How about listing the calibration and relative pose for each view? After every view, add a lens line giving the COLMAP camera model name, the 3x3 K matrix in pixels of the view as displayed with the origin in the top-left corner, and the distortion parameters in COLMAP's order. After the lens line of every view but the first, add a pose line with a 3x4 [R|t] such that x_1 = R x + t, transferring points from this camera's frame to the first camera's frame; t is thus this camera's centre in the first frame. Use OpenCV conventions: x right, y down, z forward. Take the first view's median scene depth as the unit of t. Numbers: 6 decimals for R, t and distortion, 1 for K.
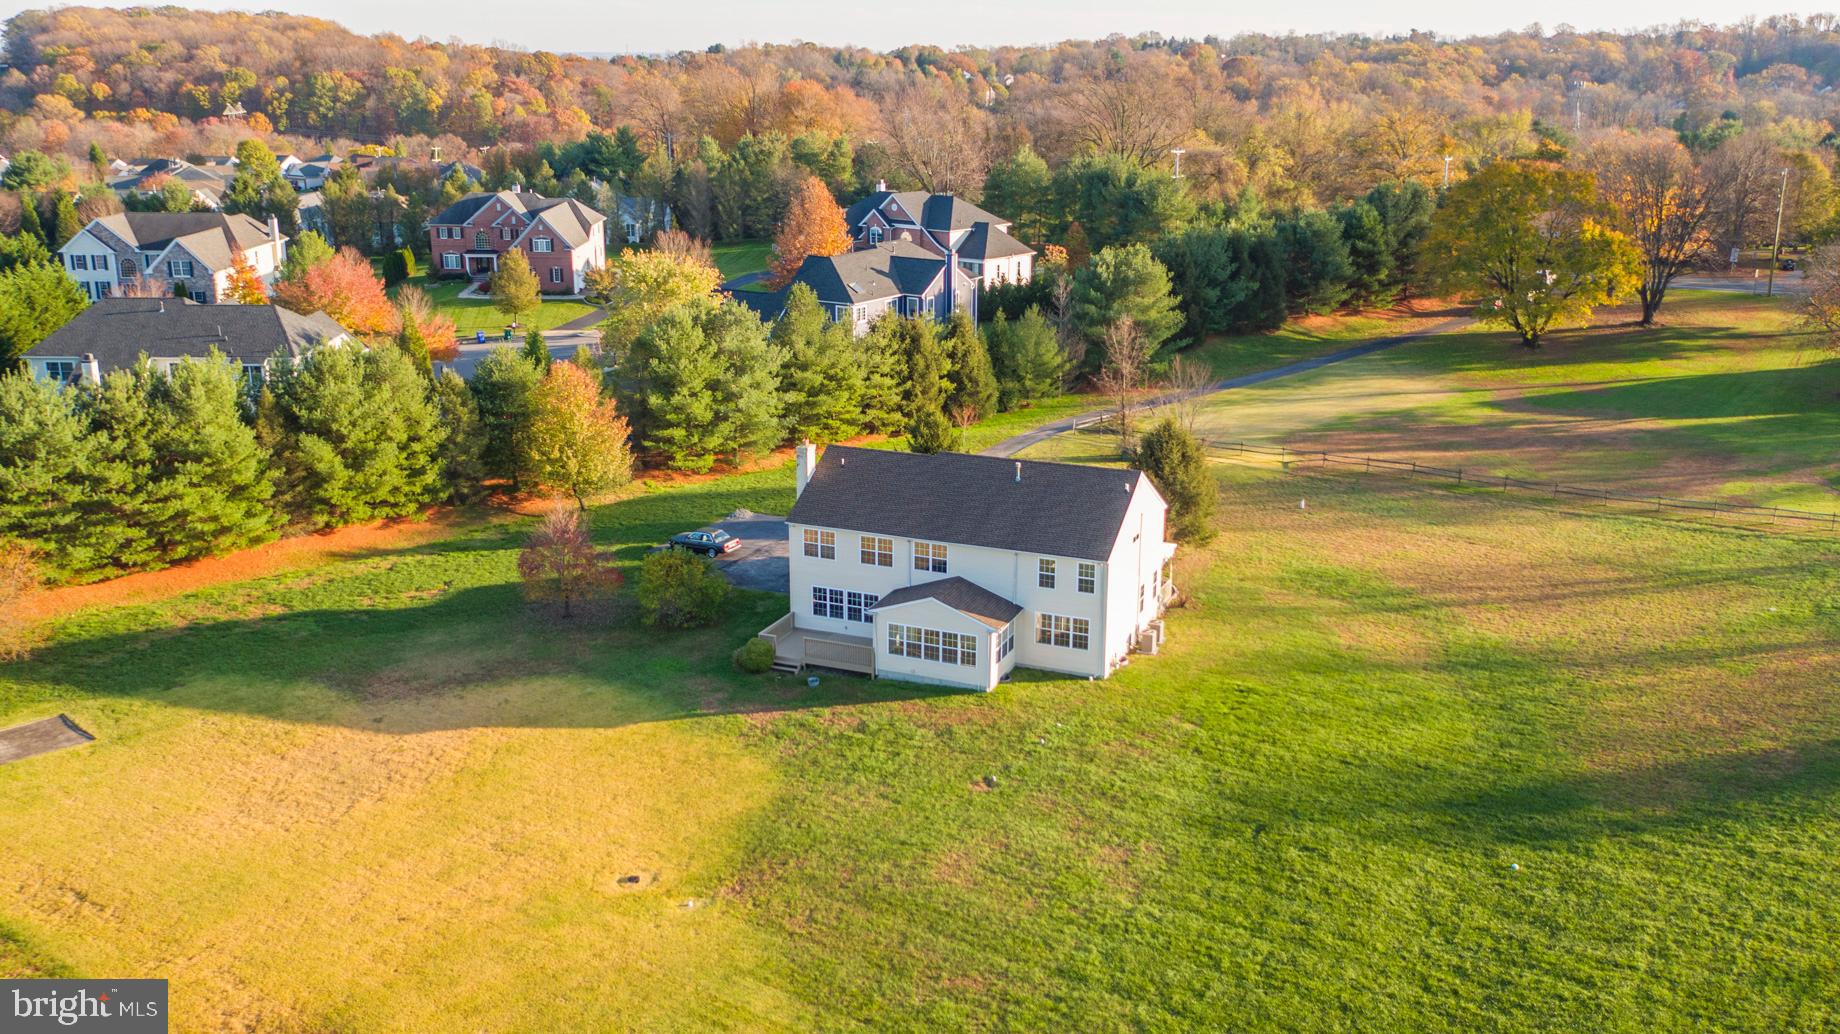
lens RADIAL K [[1627.6, 0, 918.5], [0, 1627.6, 520.8], [0, 0, 1]] dist [0.040440, -0.018655]
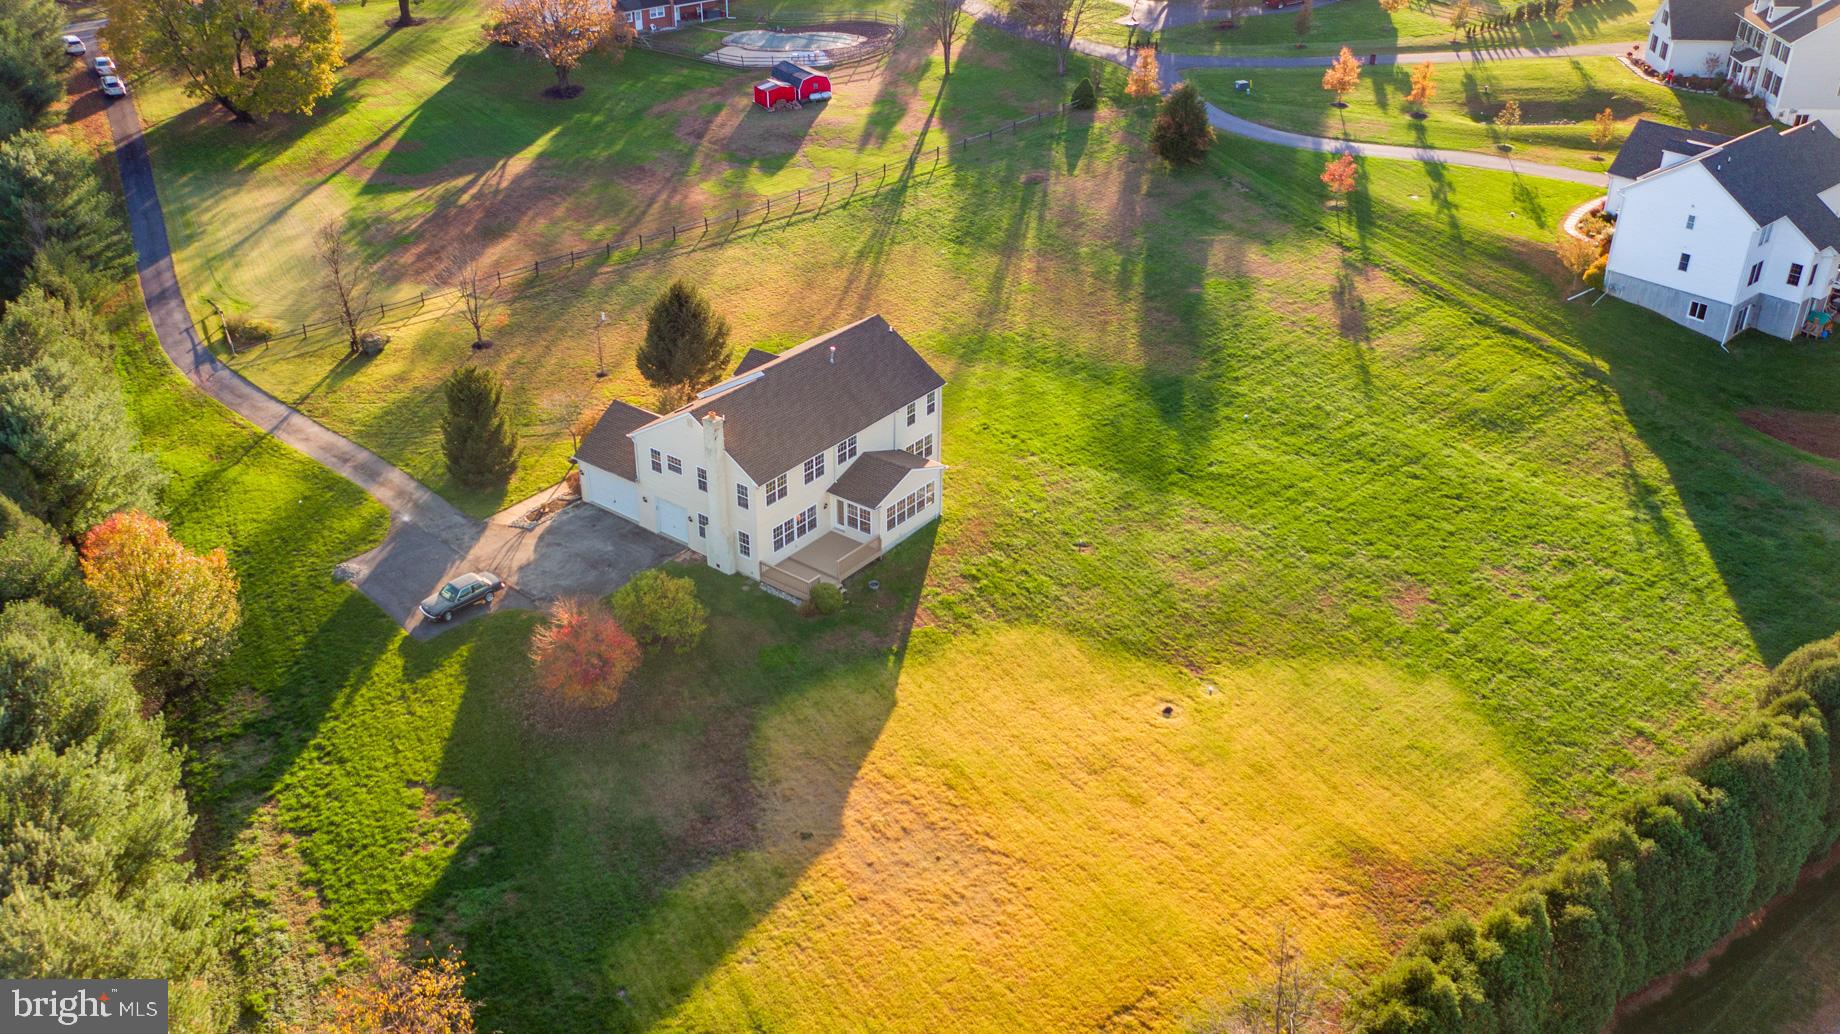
lens RADIAL K [[1627.6, 0, 915.5], [0, 1627.6, 513.4], [0, 0, 1]] dist [0.040440, -0.018655]
pose [[0.258473, -0.476905, 0.840091, -0.772768], [0.263954, 0.871416, 0.413476, -0.320367], [-0.929258, 0.114873, 0.351118, 0.428532]]
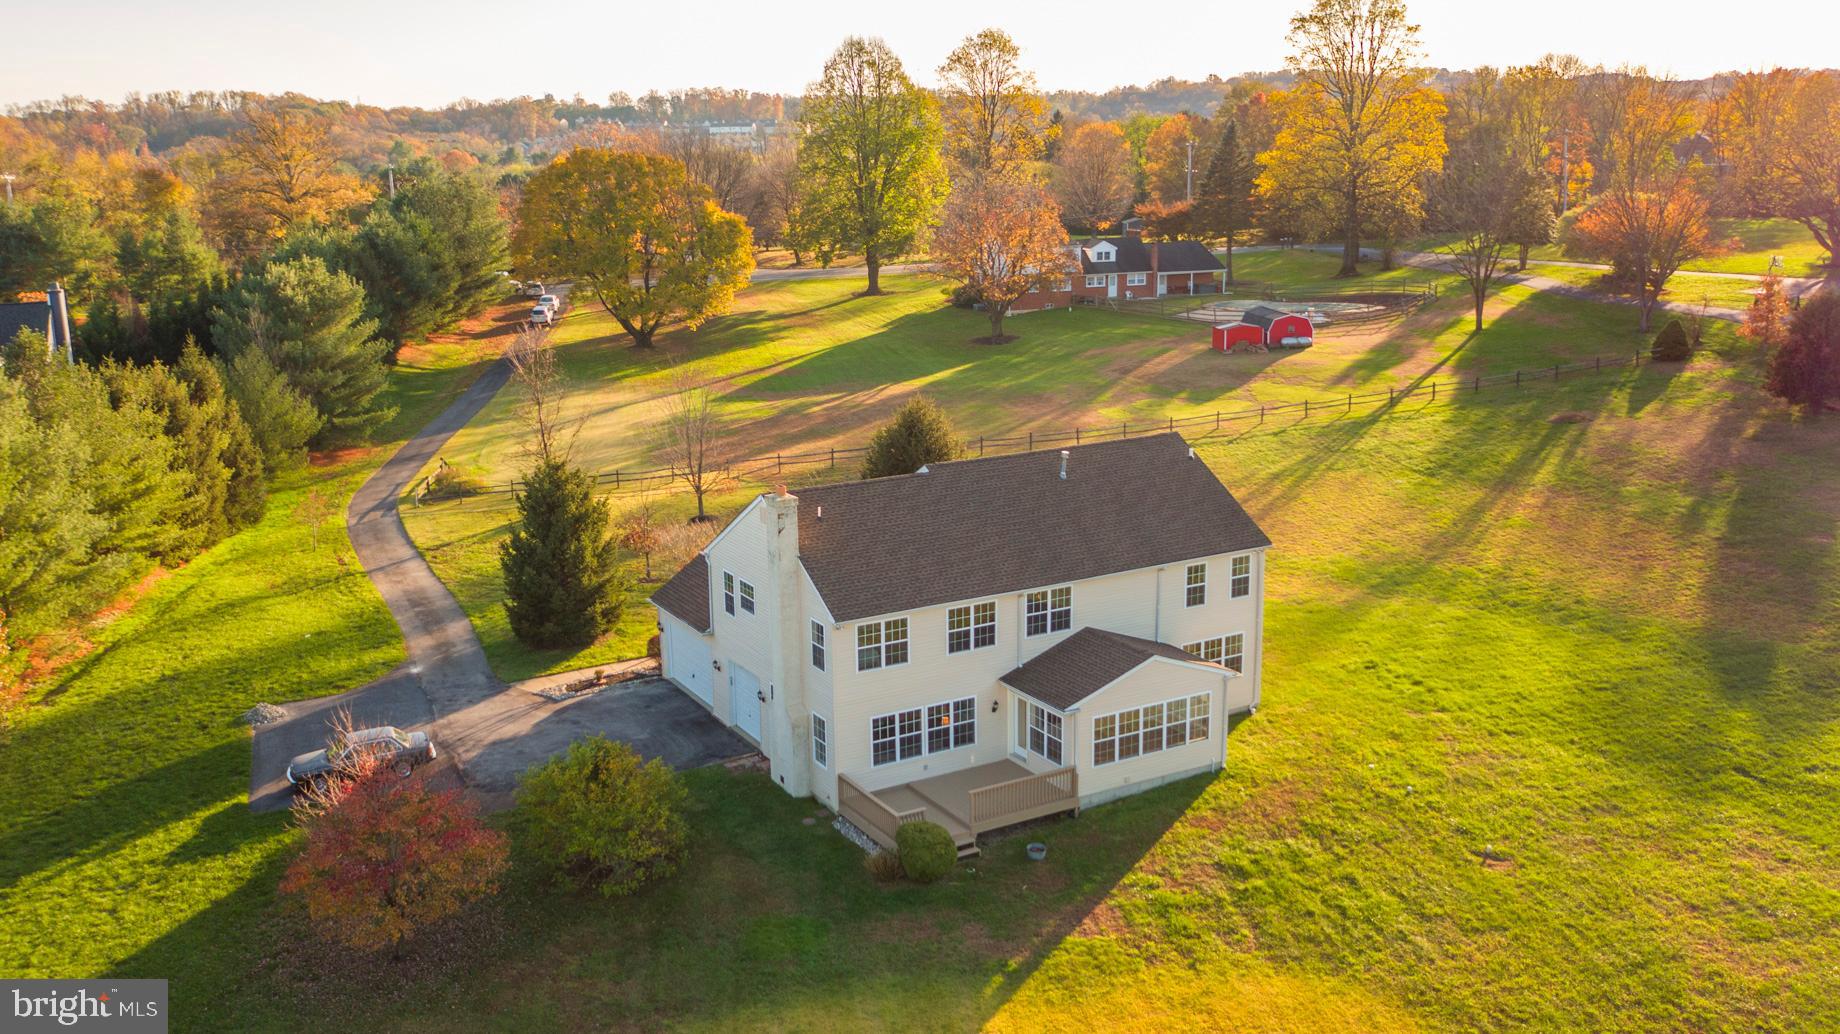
lens RADIAL K [[1627.6, 0, 921.0], [0, 1627.6, 521.0], [0, 0, 1]] dist [0.040440, -0.018655]
pose [[0.602892, -0.198065, 0.772847, -0.406832], [0.236465, 0.969530, 0.064006, -0.051866], [-0.761975, 0.144162, 0.631357, 0.487068]]
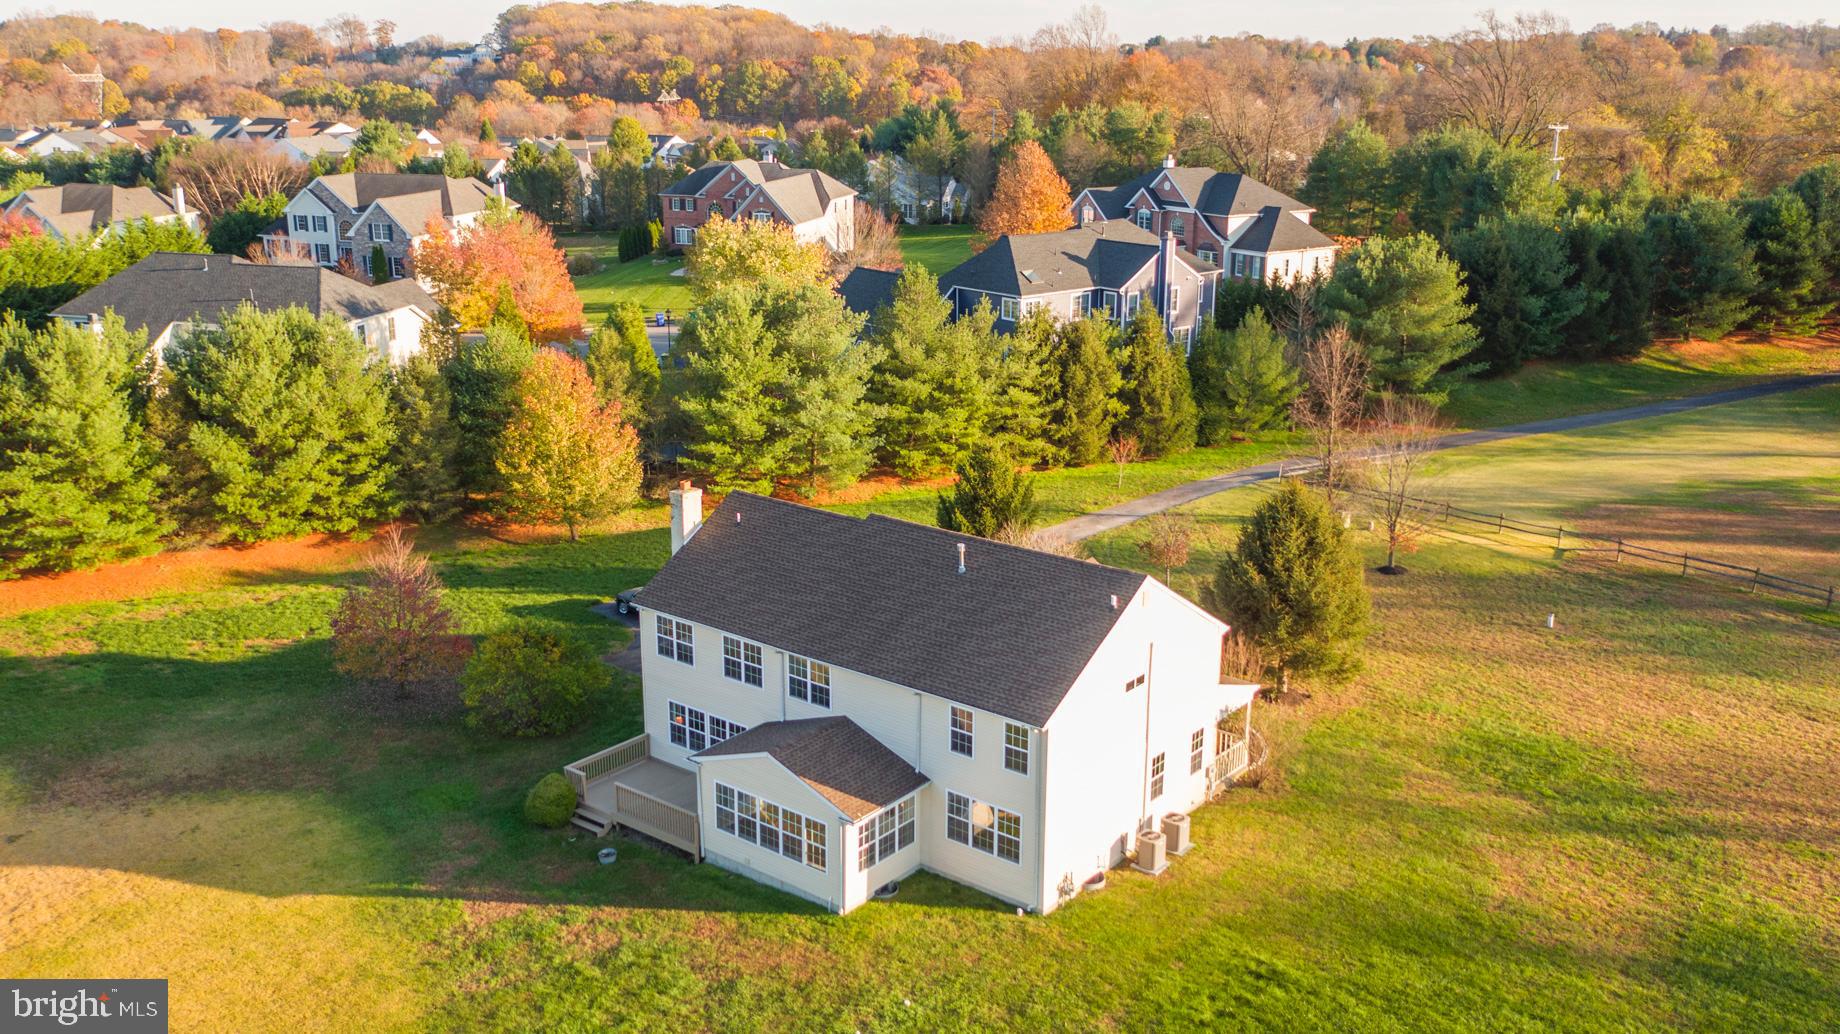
lens RADIAL K [[1627.6, 0, 921.3], [0, 1627.6, 519.7], [0, 0, 1]] dist [0.040440, -0.018655]
pose [[0.963187, 0.077382, -0.257453, 0.164576], [-0.077462, 0.996947, 0.009848, -0.039607], [0.257429, 0.010457, 0.966241, 0.305722]]
